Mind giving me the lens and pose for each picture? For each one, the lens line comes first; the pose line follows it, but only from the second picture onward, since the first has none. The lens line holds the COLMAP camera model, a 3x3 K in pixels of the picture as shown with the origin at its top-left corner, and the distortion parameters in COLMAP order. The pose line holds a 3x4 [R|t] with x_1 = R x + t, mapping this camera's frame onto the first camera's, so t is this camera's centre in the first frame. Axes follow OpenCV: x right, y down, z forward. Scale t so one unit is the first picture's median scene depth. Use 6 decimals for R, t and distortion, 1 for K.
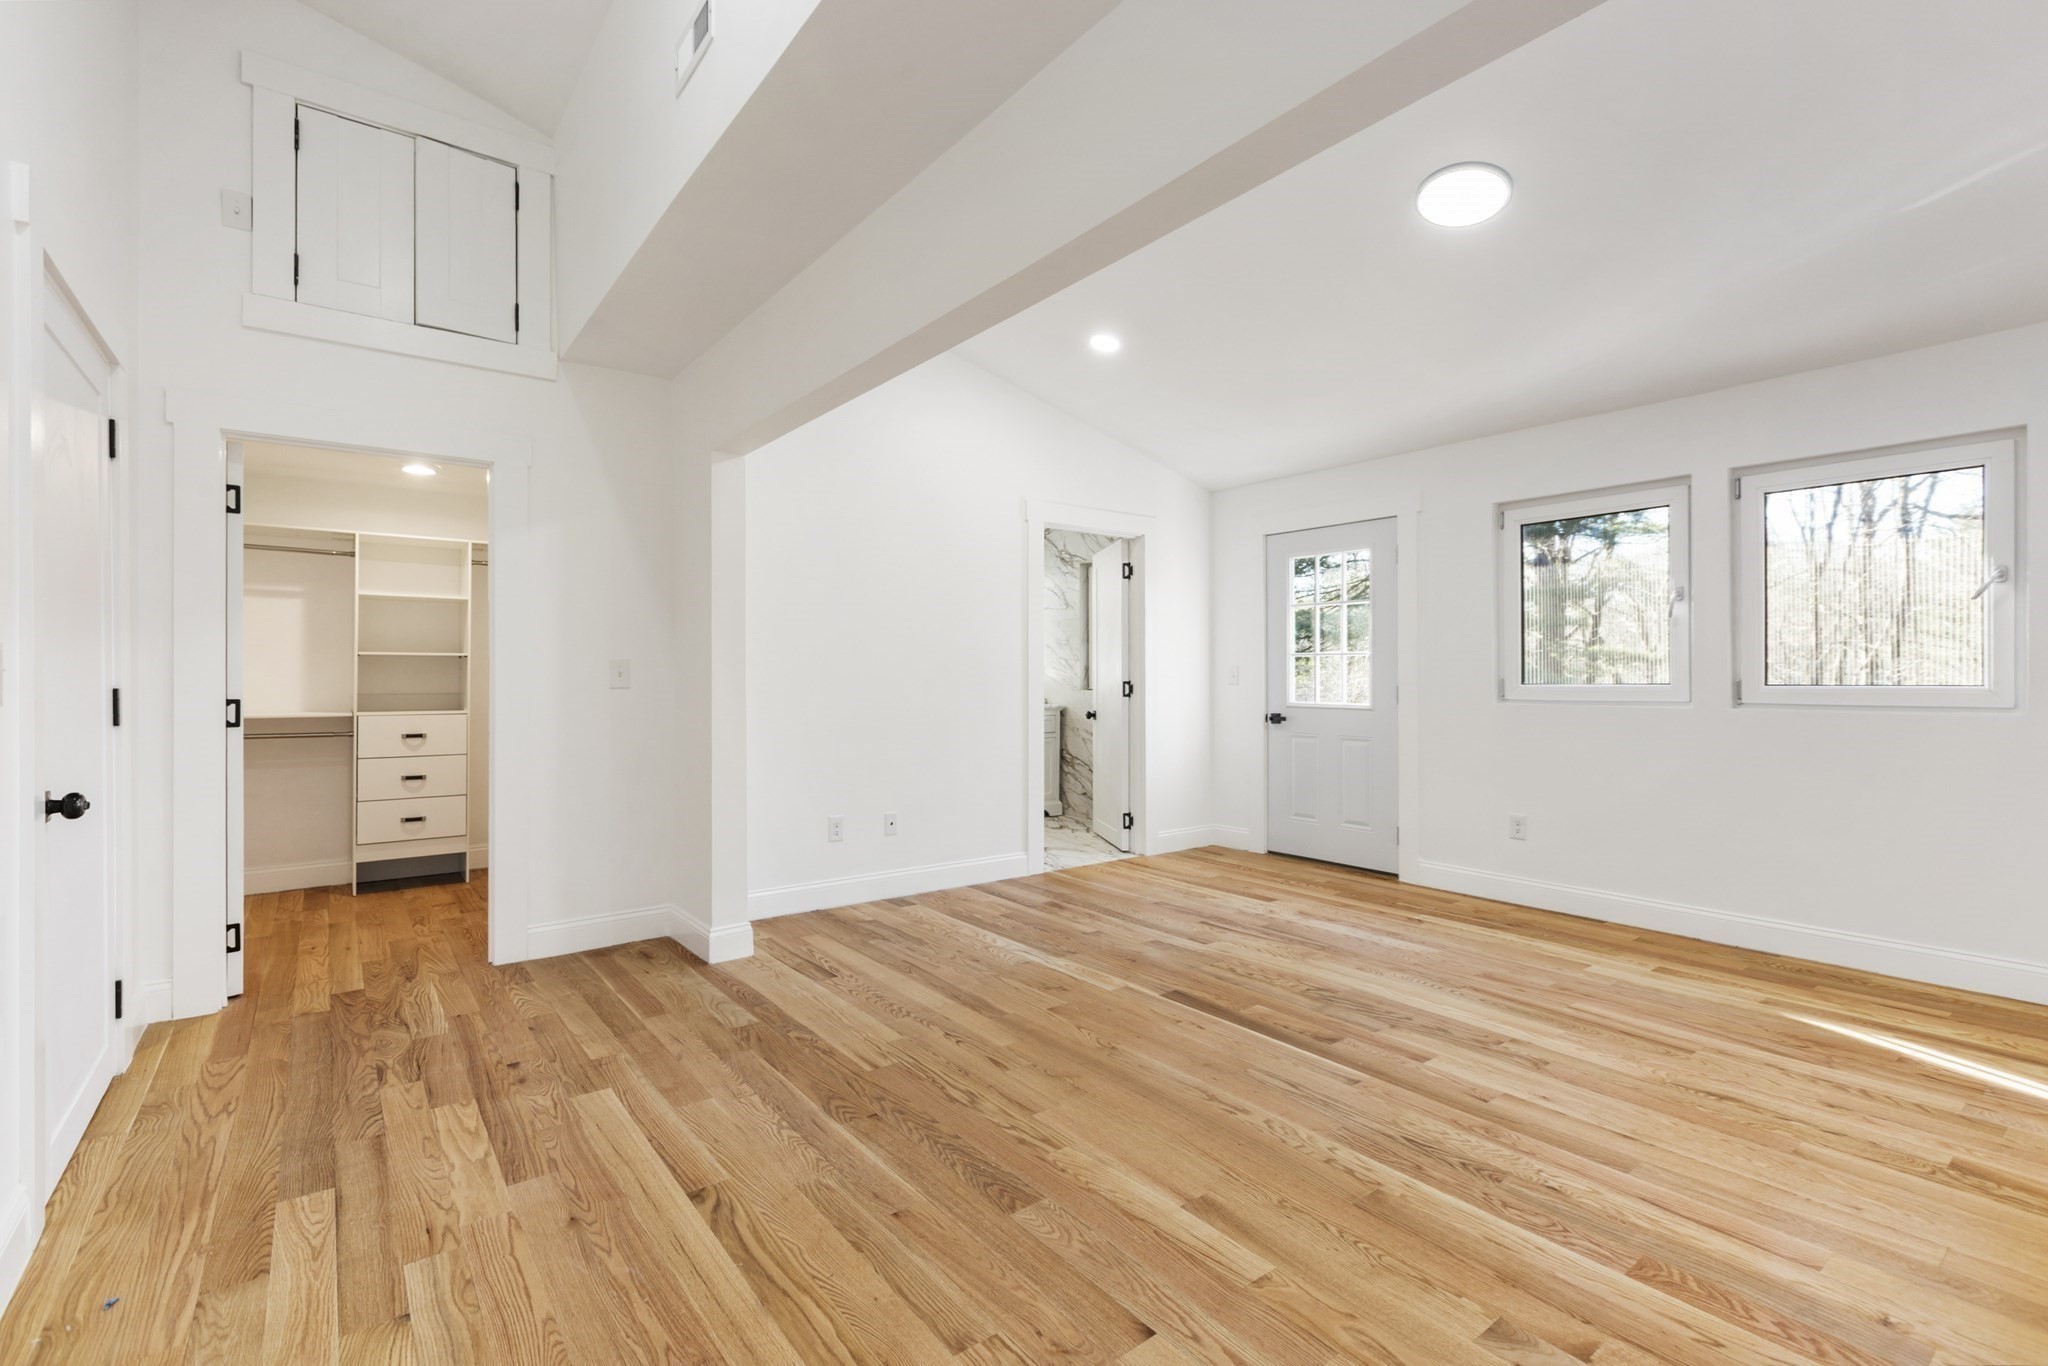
lens RADIAL K [[917.0, 0, 1017.8], [0, 917.0, 675.0], [0, 0, 1]] dist [0.001891, -0.000021]
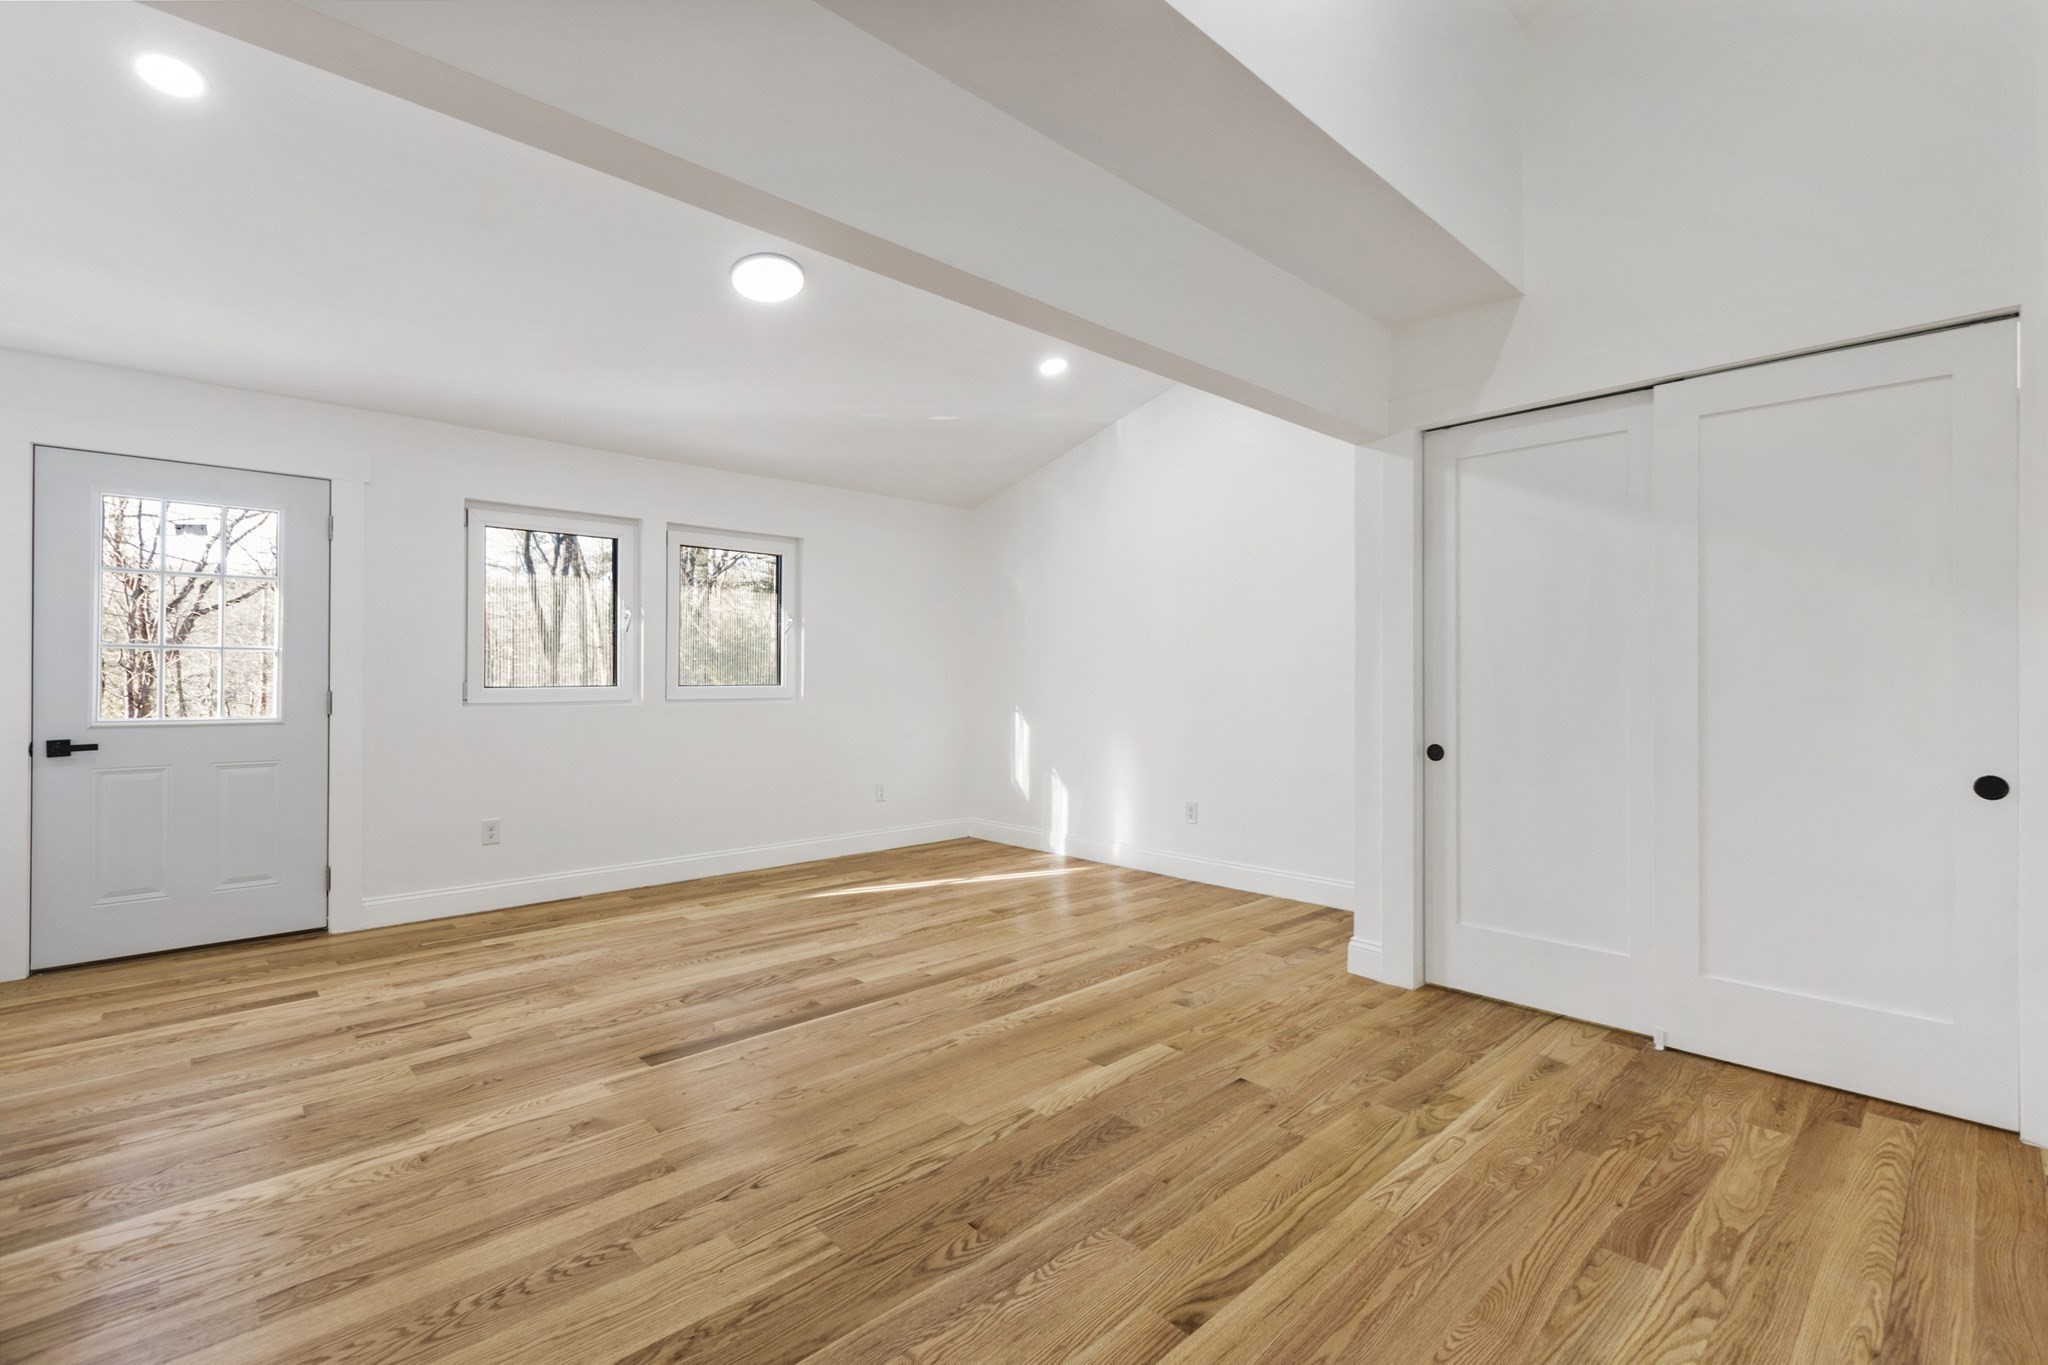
lens RADIAL K [[917.0, 0, 1017.8], [0, 917.0, 674.5], [0, 0, 1]] dist [0.001891, -0.000021]
pose [[-0.105881, 0.007229, 0.994353, -0.801528], [-0.002082, 0.999970, -0.007492, 0.004276], [-0.994377, -0.002863, -0.105862, 0.872198]]
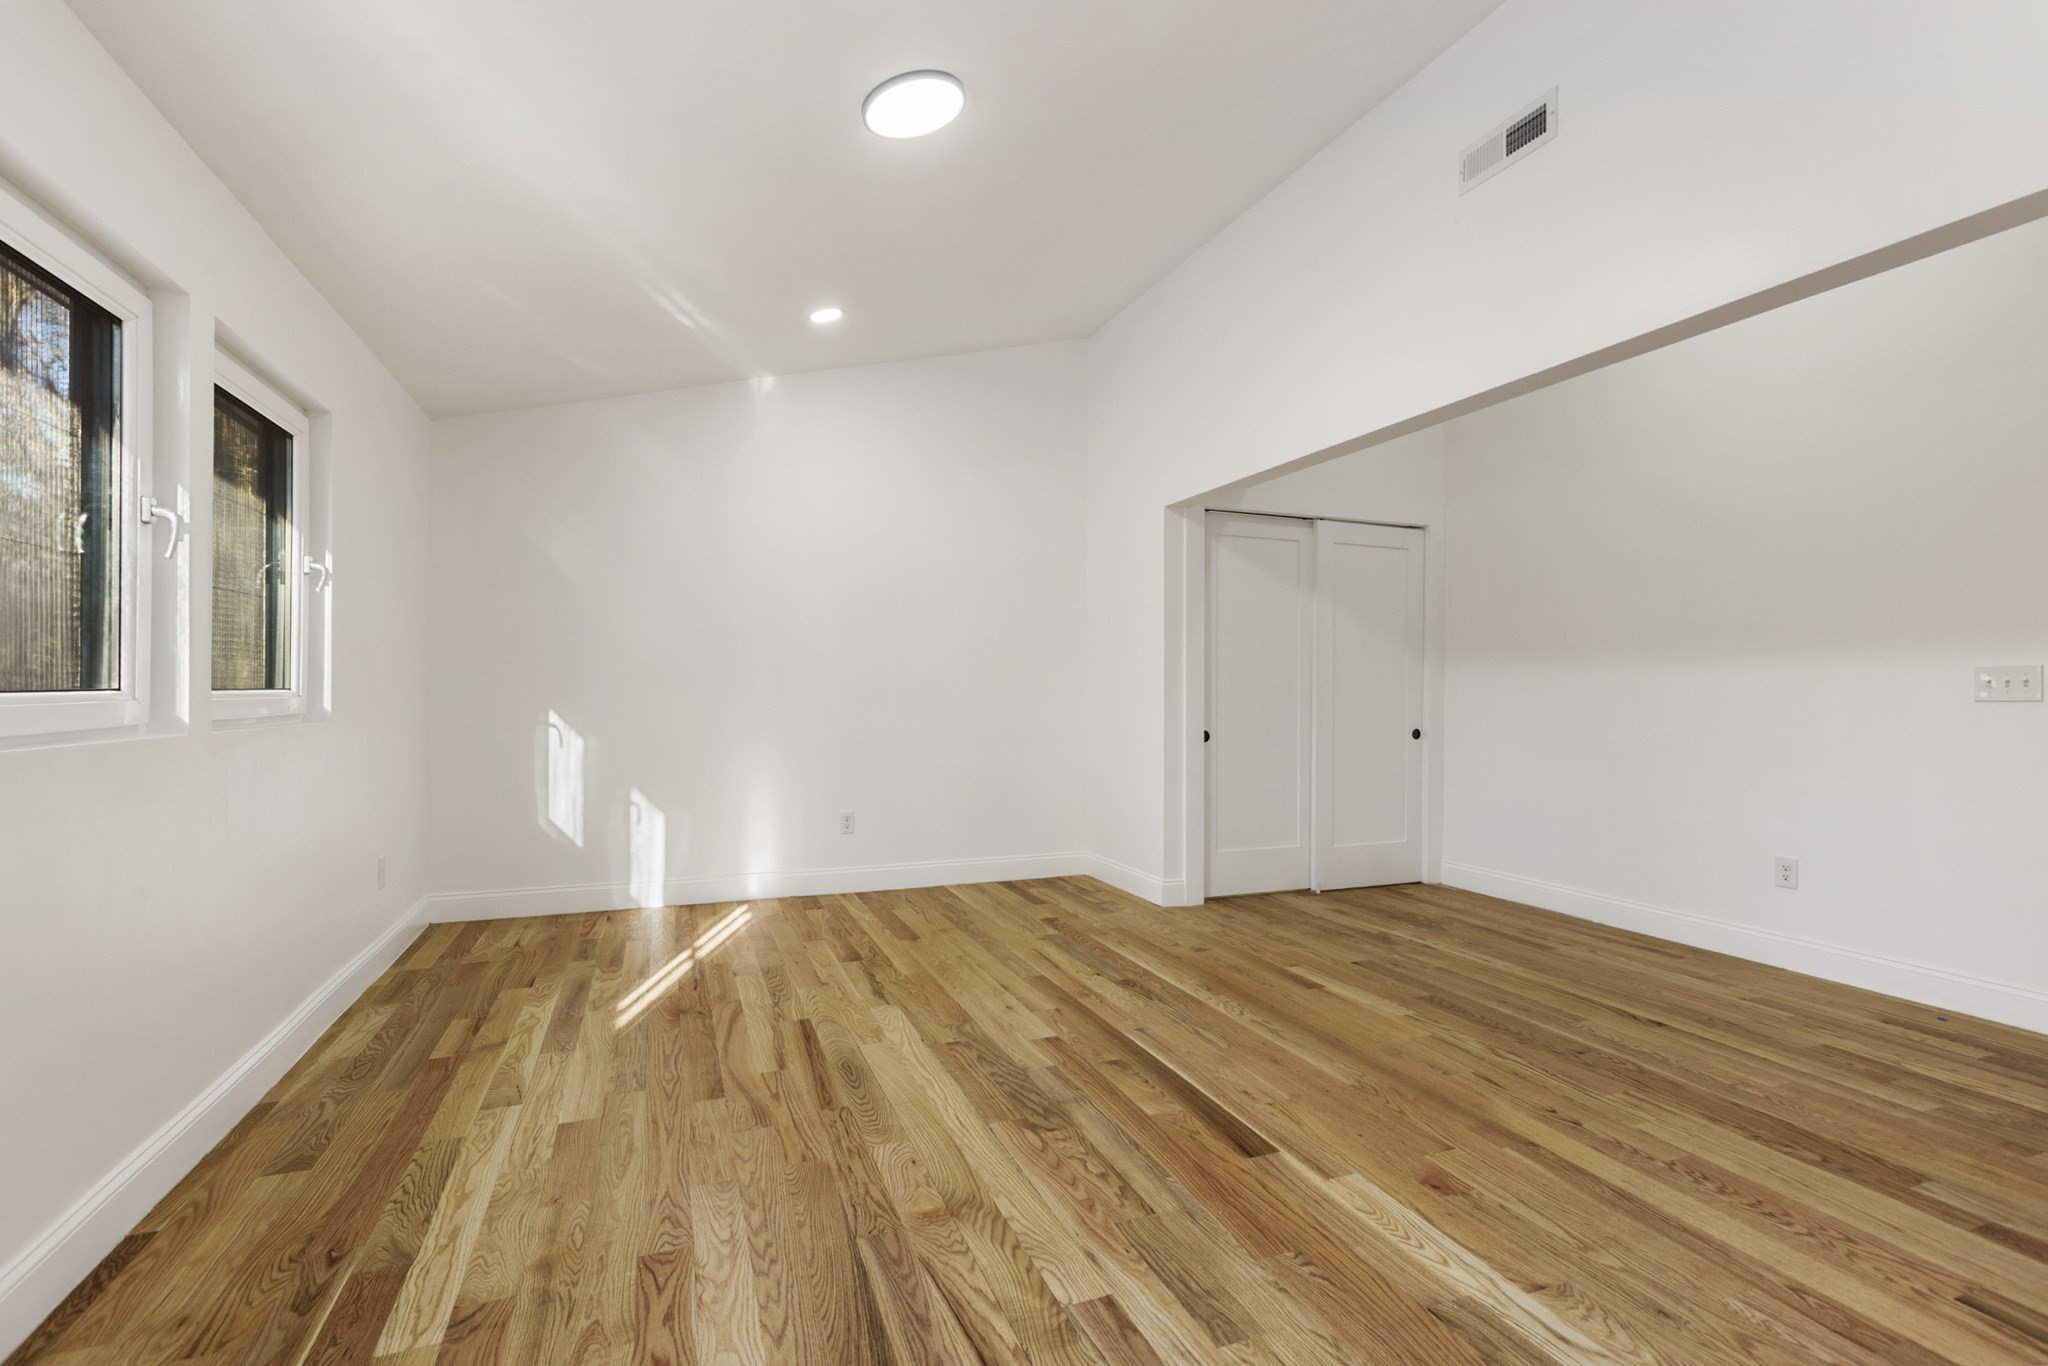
lens RADIAL K [[937.6, 0, 1024.0], [0, 937.6, 683.0], [0, 0, 1]] dist [0.001770, -0.000723]
pose [[-0.963210, -0.001013, 0.268748, 0.172151], [-0.003738, 0.999947, -0.009631, 0.016437], [-0.268724, -0.010282, -0.963162, 1.962436]]
